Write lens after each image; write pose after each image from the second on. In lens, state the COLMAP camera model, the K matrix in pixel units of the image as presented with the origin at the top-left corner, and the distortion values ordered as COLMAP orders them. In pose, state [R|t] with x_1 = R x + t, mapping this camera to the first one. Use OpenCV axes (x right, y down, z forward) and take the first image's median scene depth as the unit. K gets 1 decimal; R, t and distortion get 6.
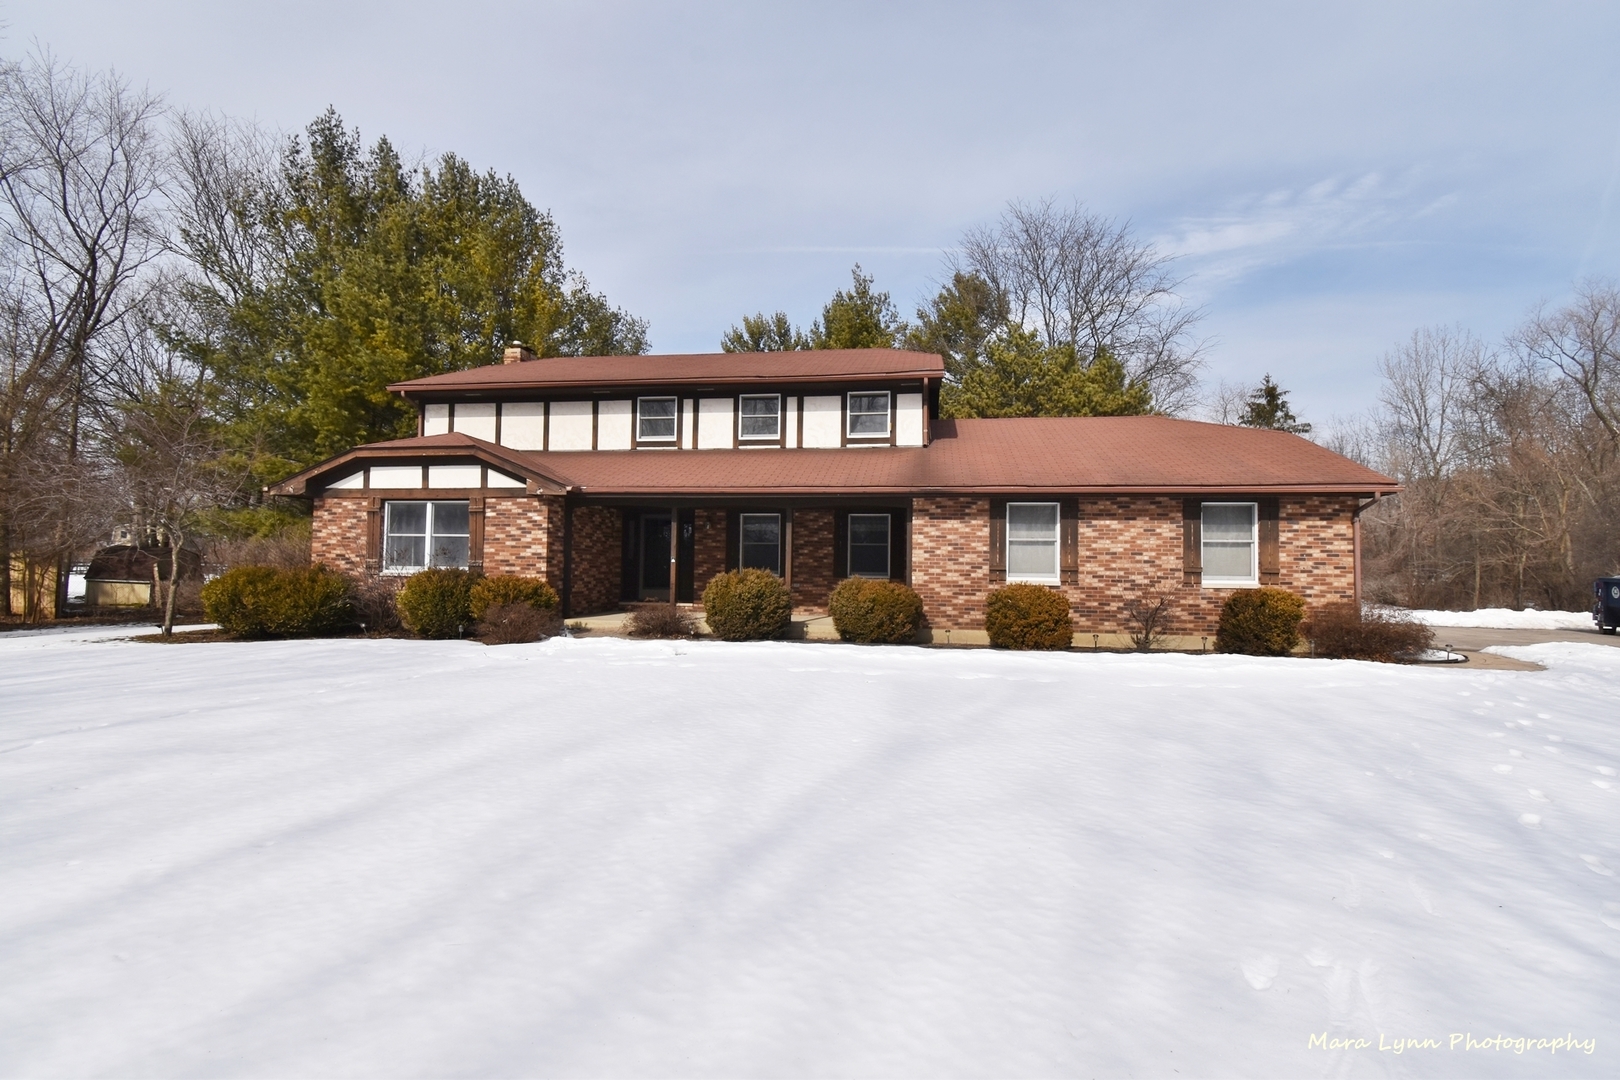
lens RADIAL K [[731.7, 0, 806.5], [0, 731.7, 536.2], [0, 0, 1]] dist [-0.008534, -0.008512]
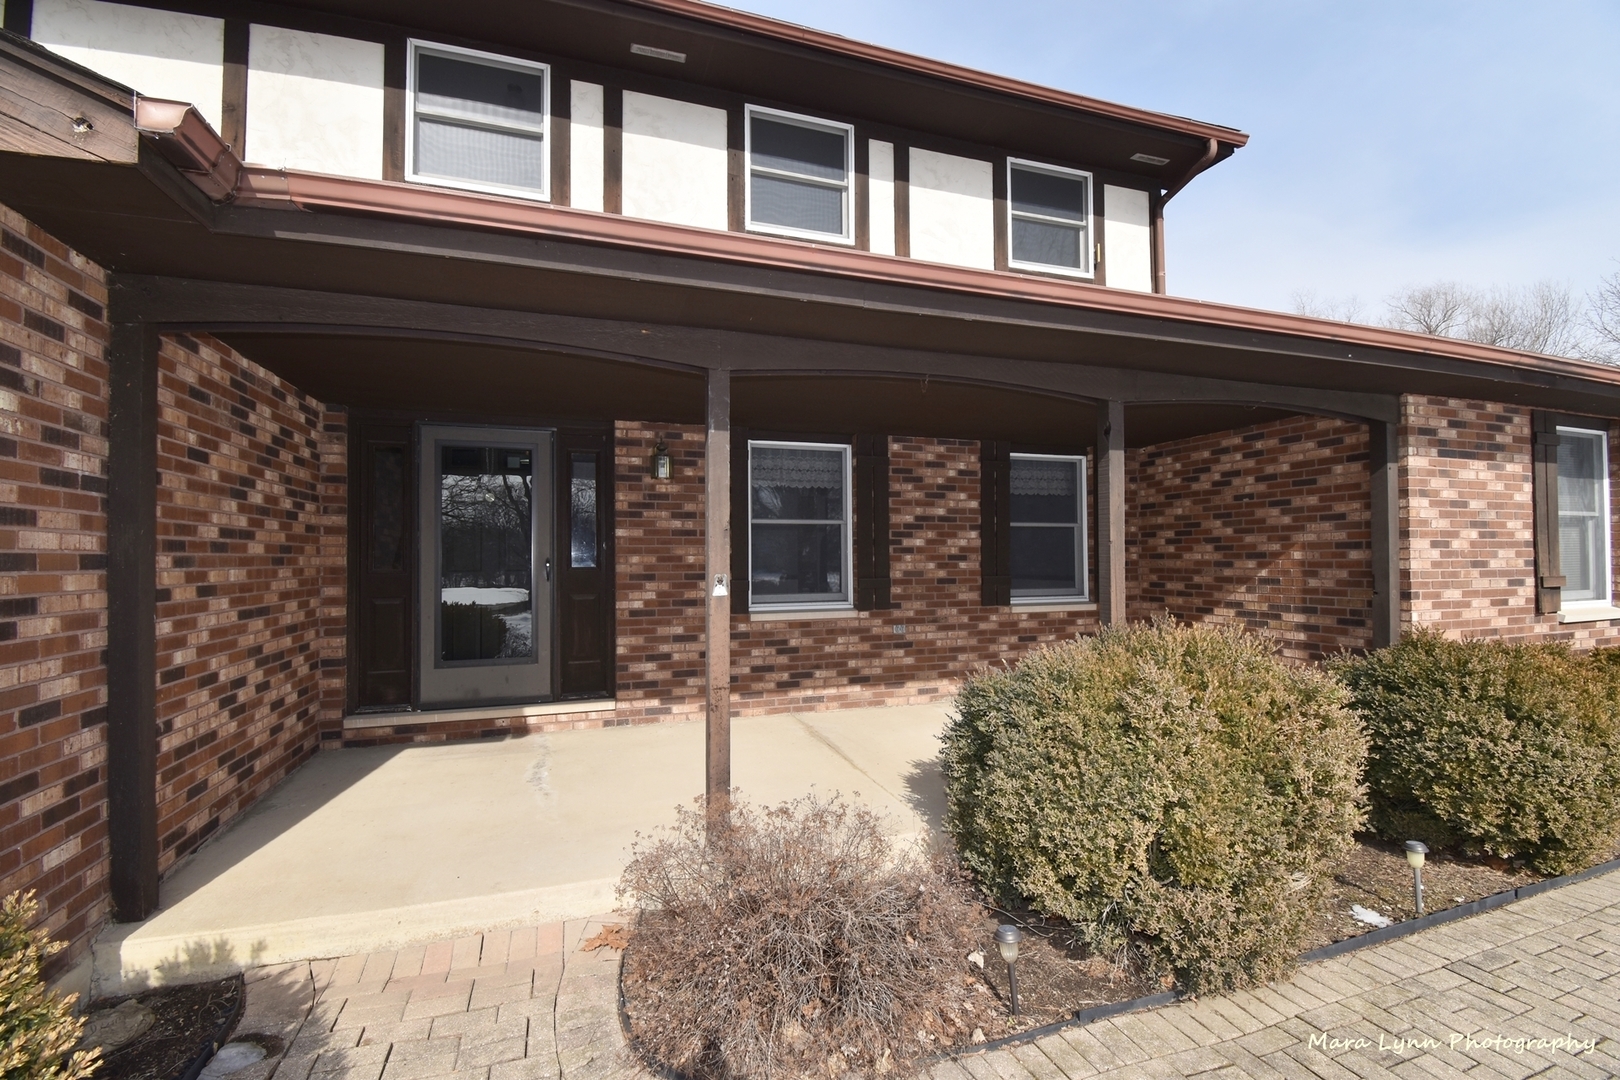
lens RADIAL K [[731.7, 0, 820.7], [0, 731.7, 539.6], [0, 0, 1]] dist [-0.008534, -0.008512]
pose [[0.884690, -0.007533, 0.466119, -0.278451], [-0.005483, 0.999632, 0.026562, 0.011094], [-0.466148, -0.026055, 0.884323, 0.819095]]
